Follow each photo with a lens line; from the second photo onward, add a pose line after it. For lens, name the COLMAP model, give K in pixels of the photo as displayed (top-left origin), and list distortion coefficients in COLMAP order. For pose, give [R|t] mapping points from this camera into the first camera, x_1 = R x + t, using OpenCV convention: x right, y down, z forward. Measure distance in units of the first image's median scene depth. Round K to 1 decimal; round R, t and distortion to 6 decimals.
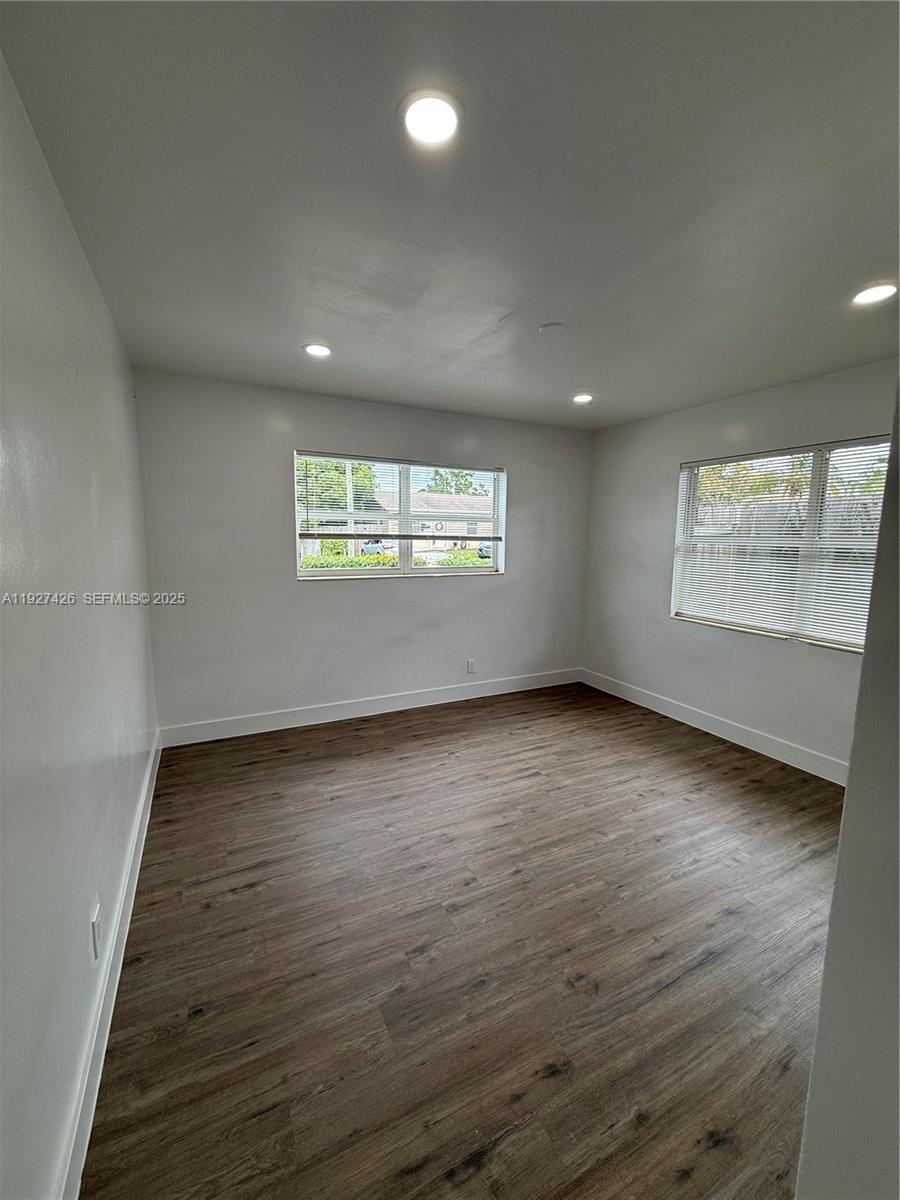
lens RADIAL K [[481.0, 0, 448.7], [0, 481.0, 598.8], [0, 0, 1]] dist [0.001303, 0.000460]
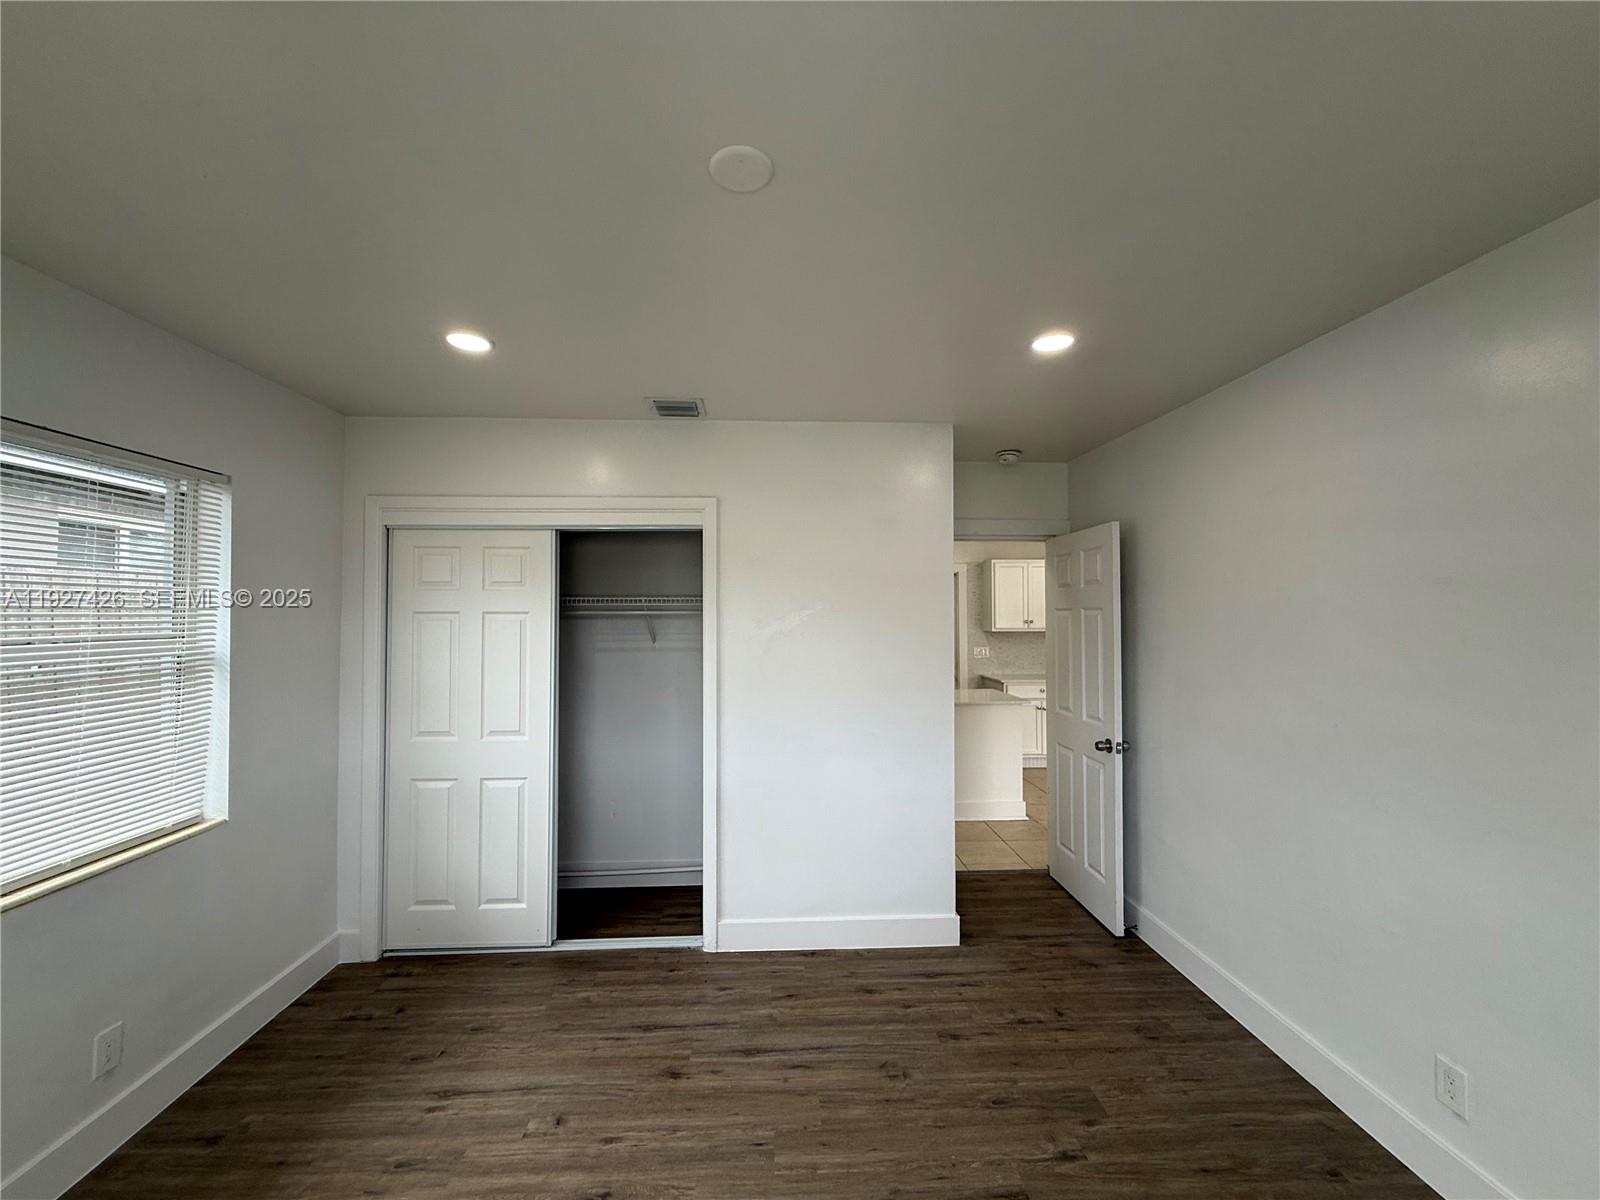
lens RADIAL K [[641.4, 0, 798.7], [0, 641.4, 602.5], [0, 0, 1]] dist [0.001303, 0.000460]
pose [[-0.915604, -0.009497, 0.401970, -0.072698], [0.038505, 0.993055, 0.111169, -0.337643], [-0.400234, 0.117264, -0.908879, 2.110176]]
